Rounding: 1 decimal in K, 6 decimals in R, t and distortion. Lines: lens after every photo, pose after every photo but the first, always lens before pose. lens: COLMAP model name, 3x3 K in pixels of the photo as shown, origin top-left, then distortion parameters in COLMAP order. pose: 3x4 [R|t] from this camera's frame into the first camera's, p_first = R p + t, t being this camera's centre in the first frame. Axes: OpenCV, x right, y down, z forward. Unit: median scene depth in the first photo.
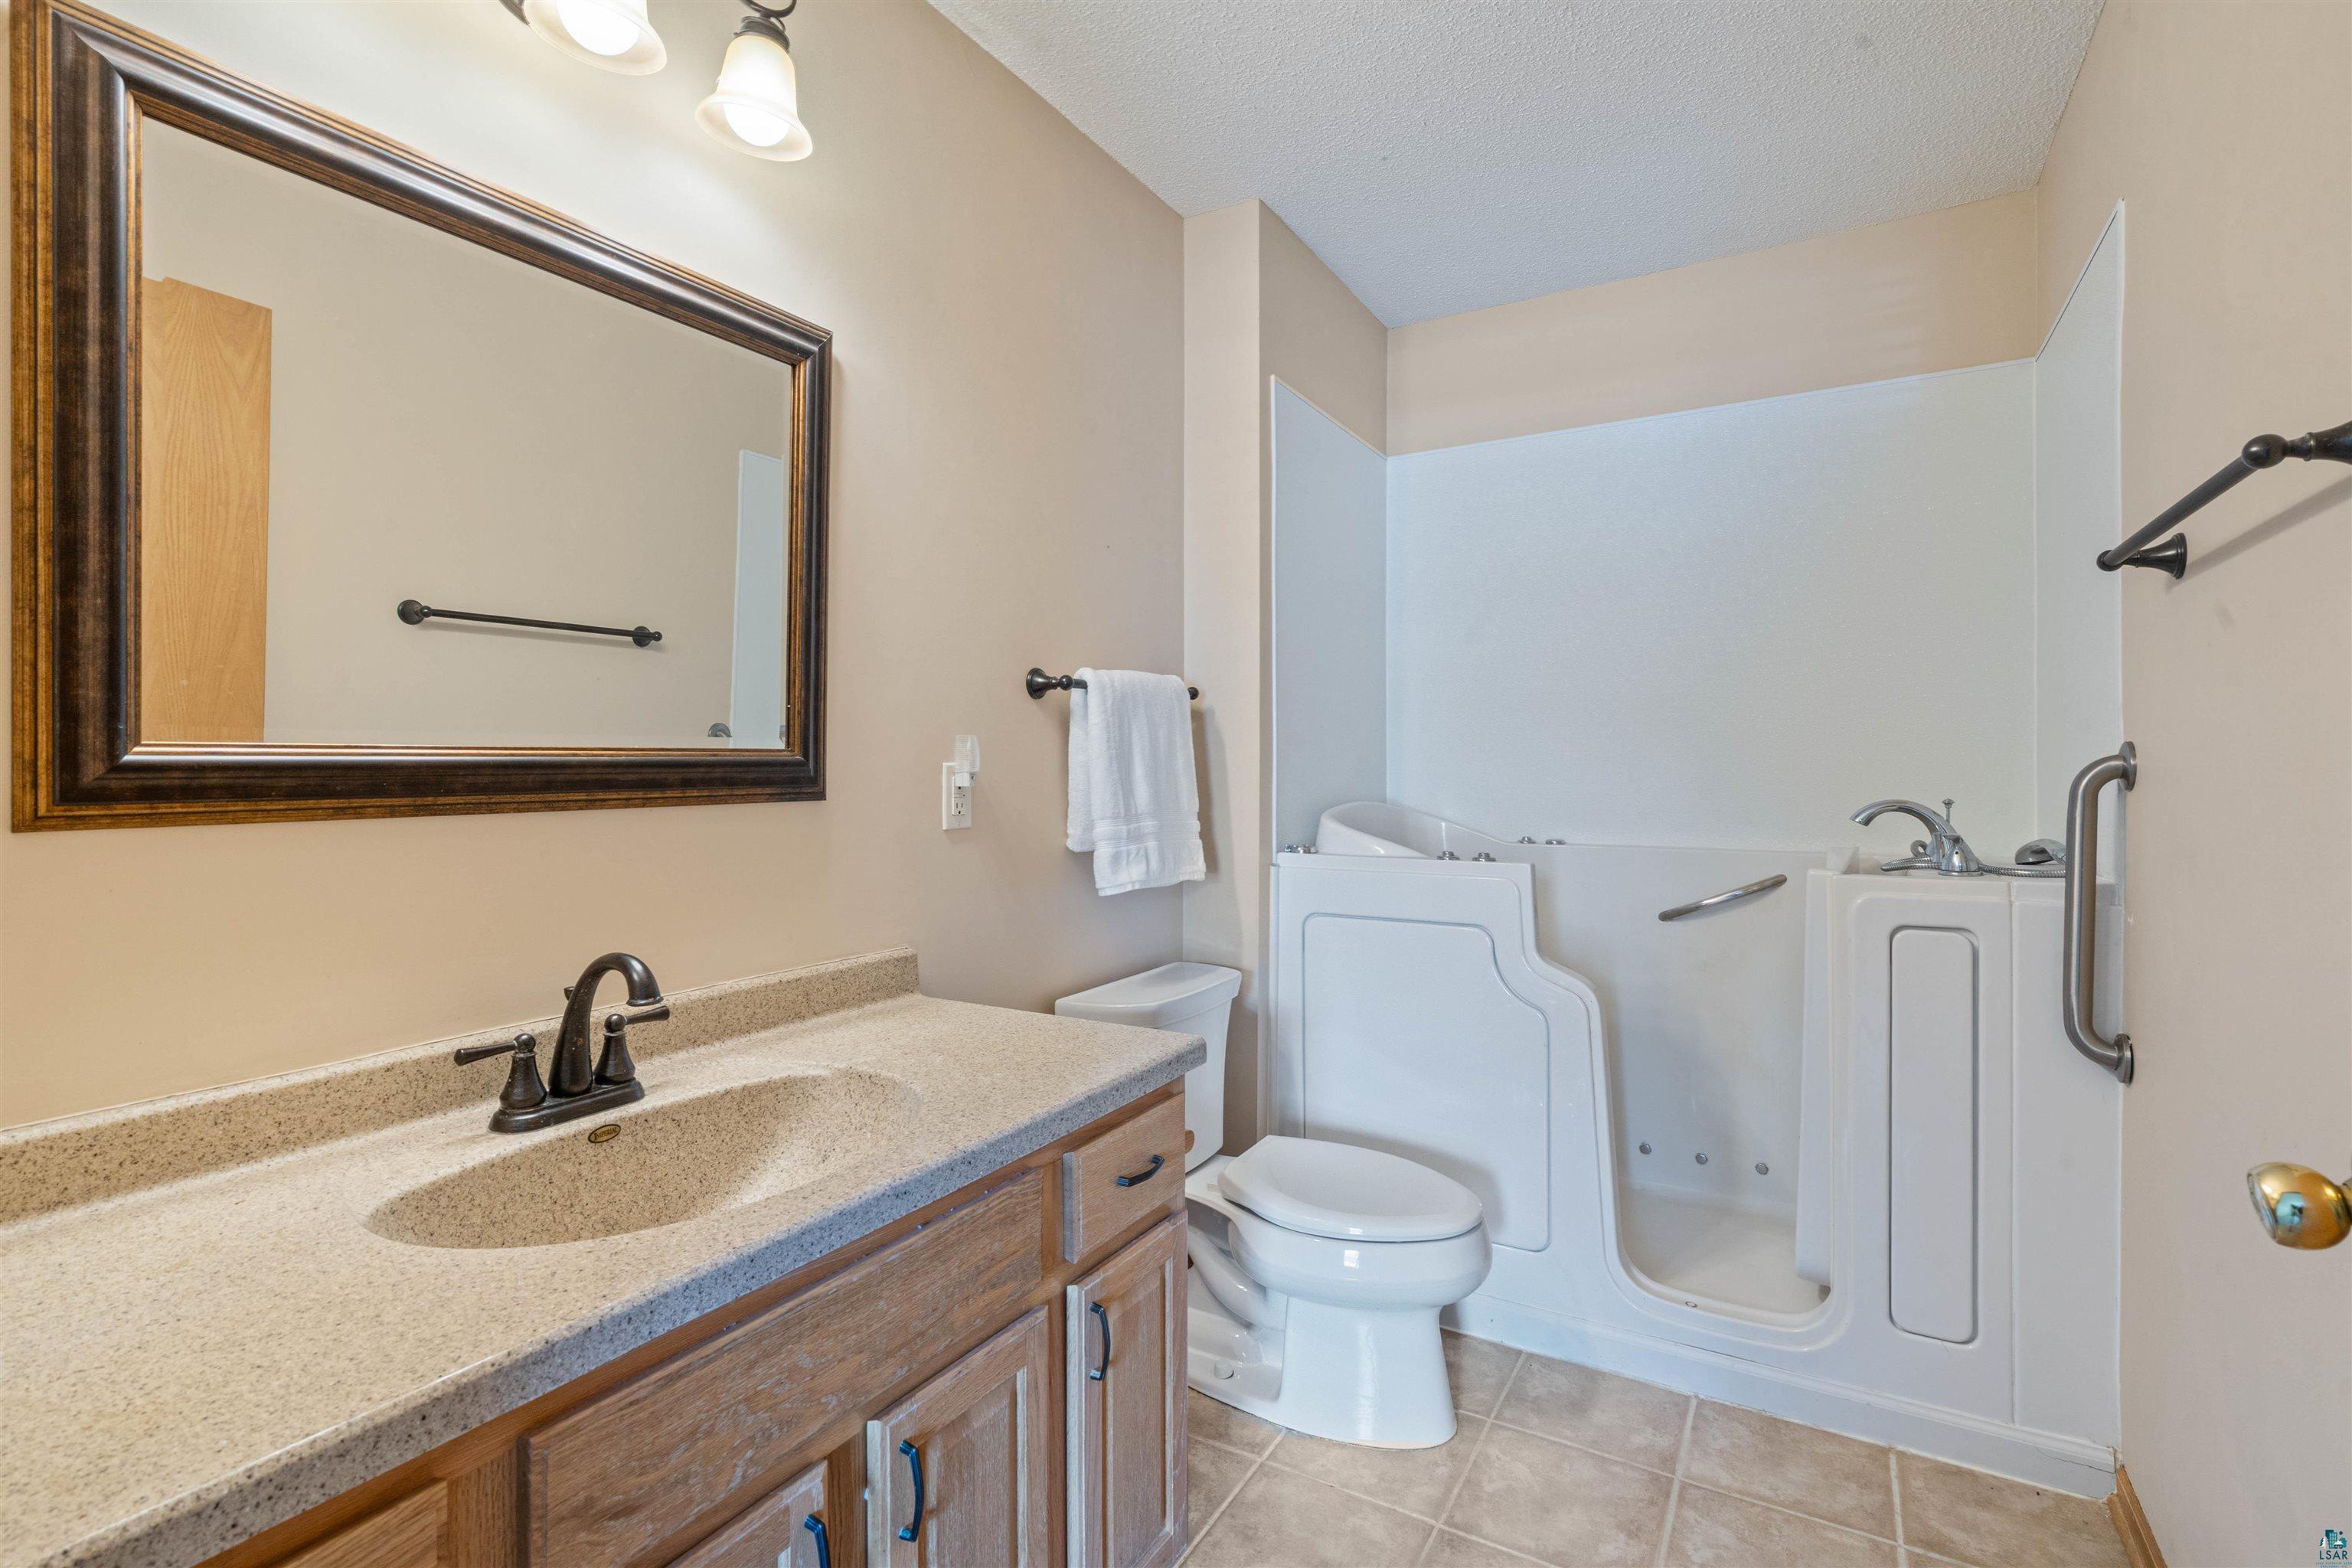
lens RADIAL K [[1093.7, 0, 1183.5], [0, 1093.7, 761.9], [0, 0, 1]] dist [-0.002736, 0.000107]
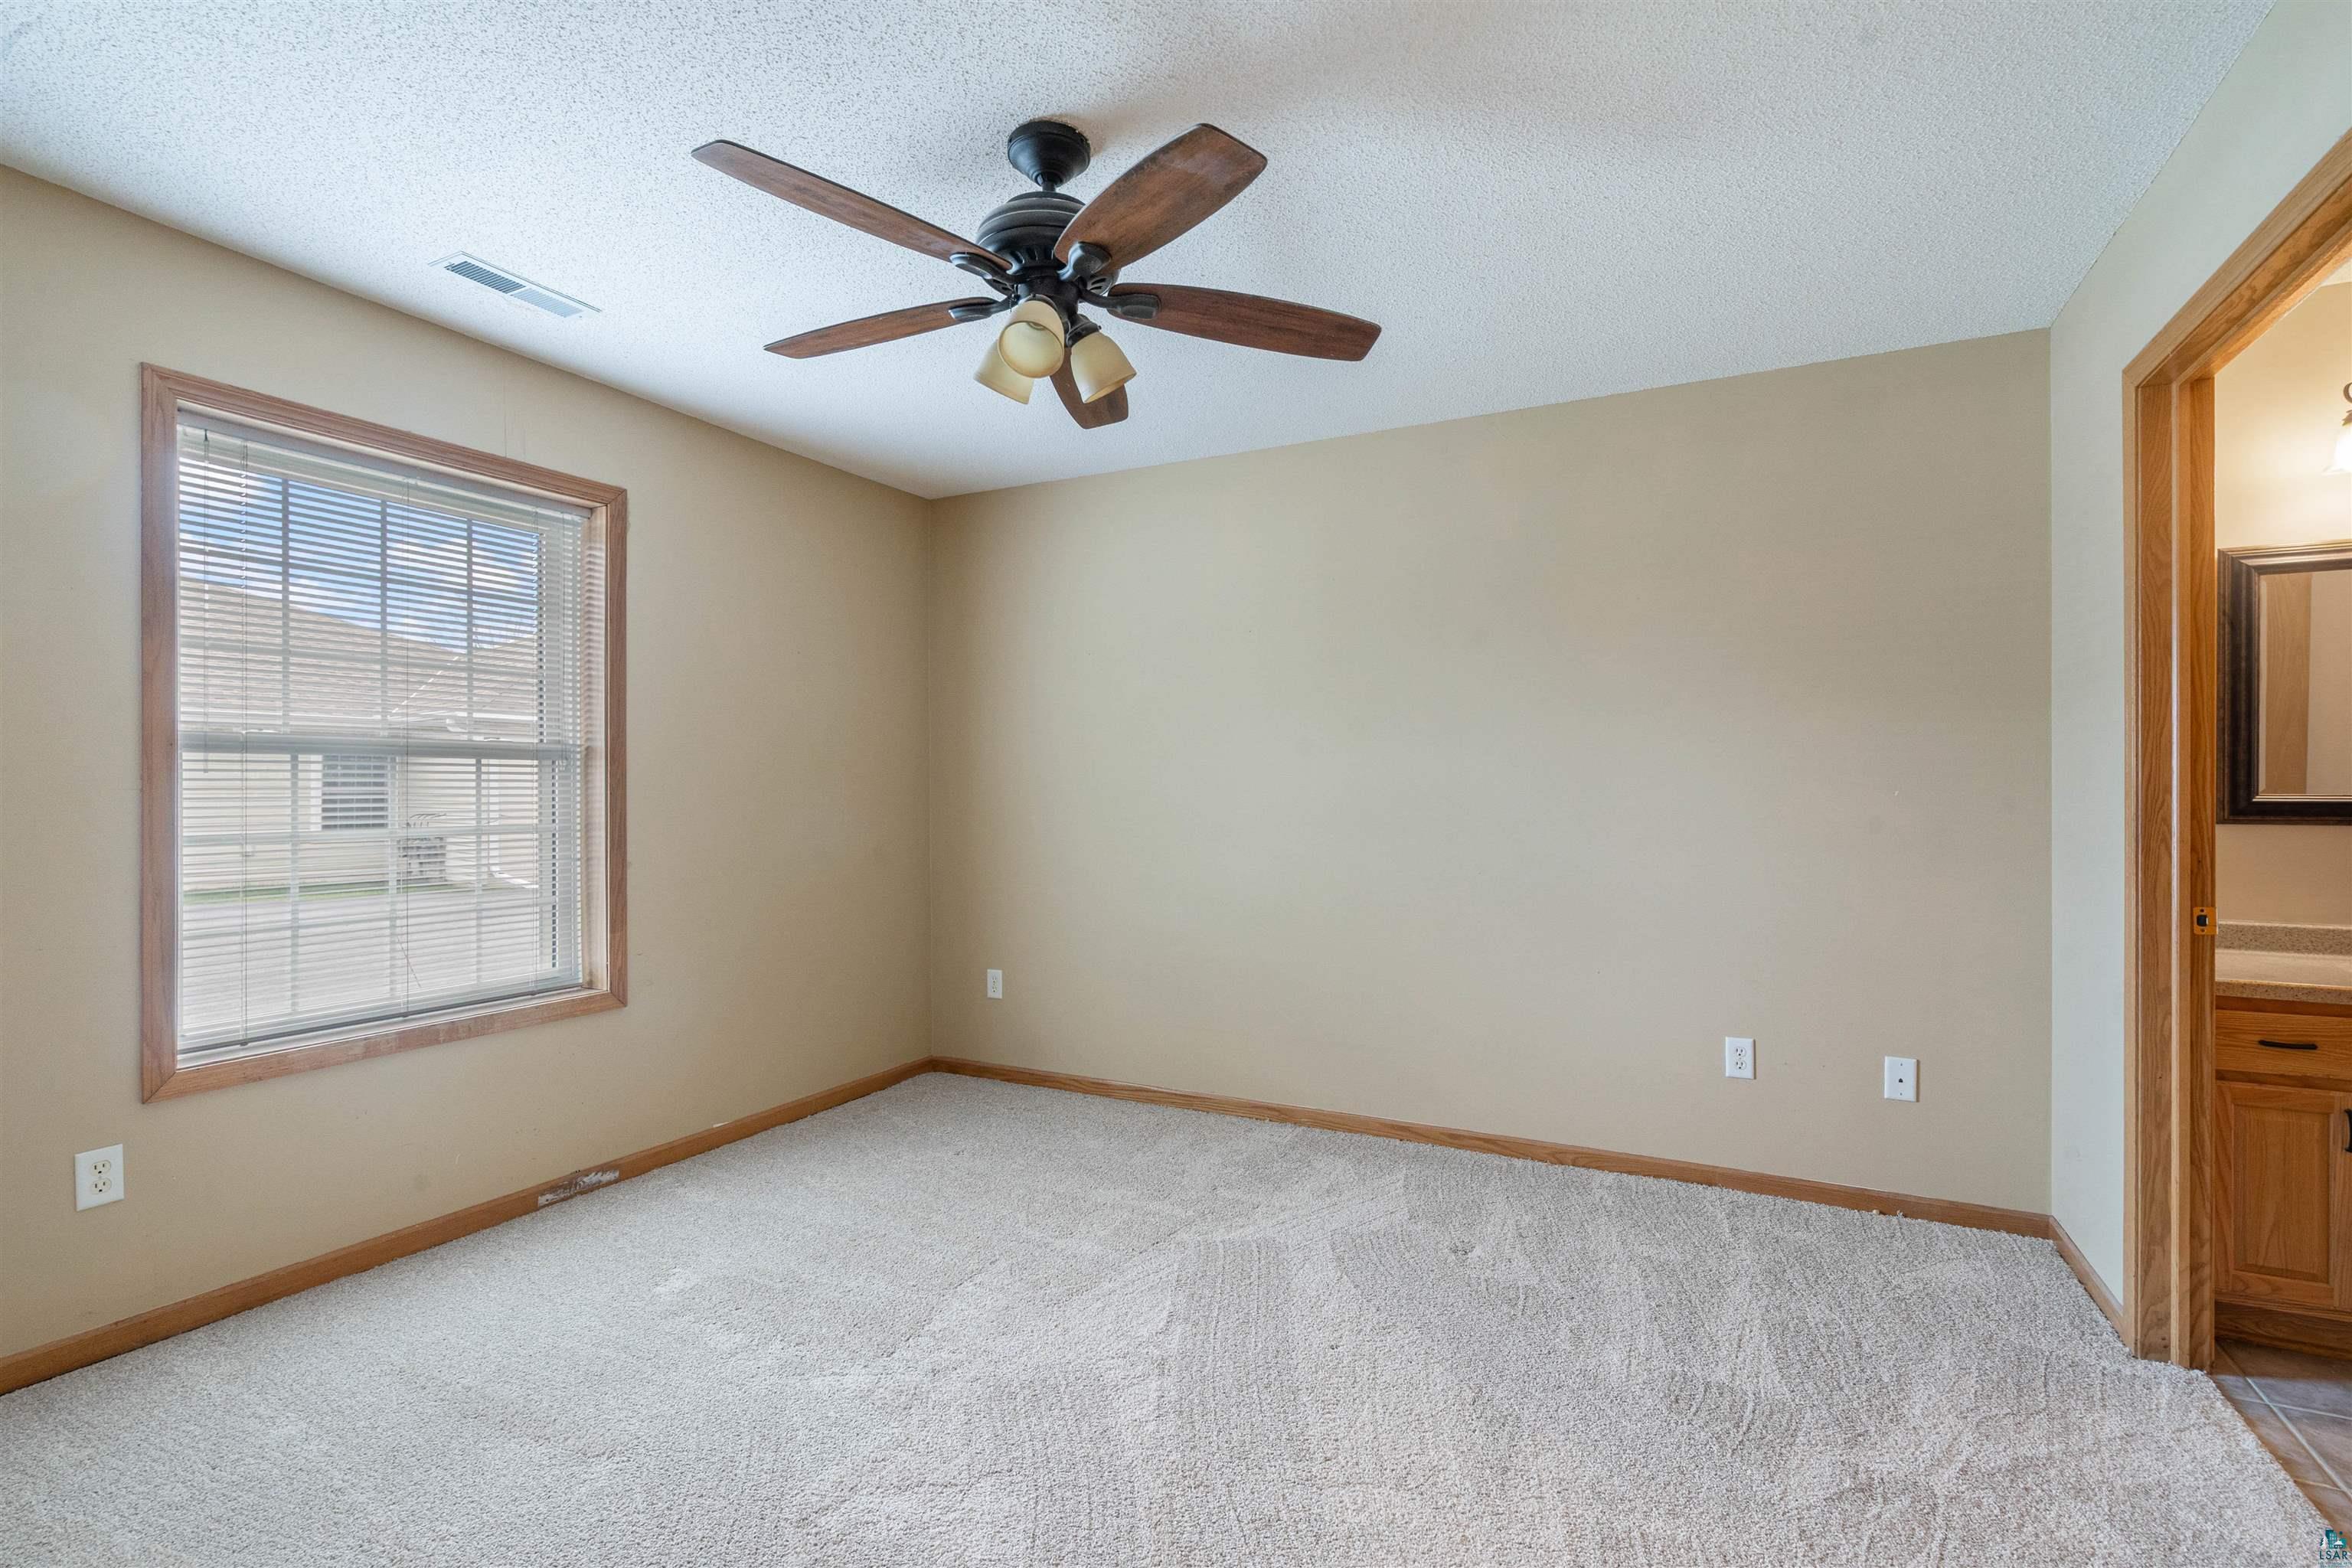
lens RADIAL K [[1093.7, 0, 1176.9], [0, 1093.7, 793.0], [0, 0, 1]] dist [-0.002736, 0.000107]
pose [[0.019756, 0.005372, -0.999790, 0.740239], [-0.003074, 0.999981, 0.005312, -0.011231], [0.999800, 0.002969, 0.019773, -0.758323]]
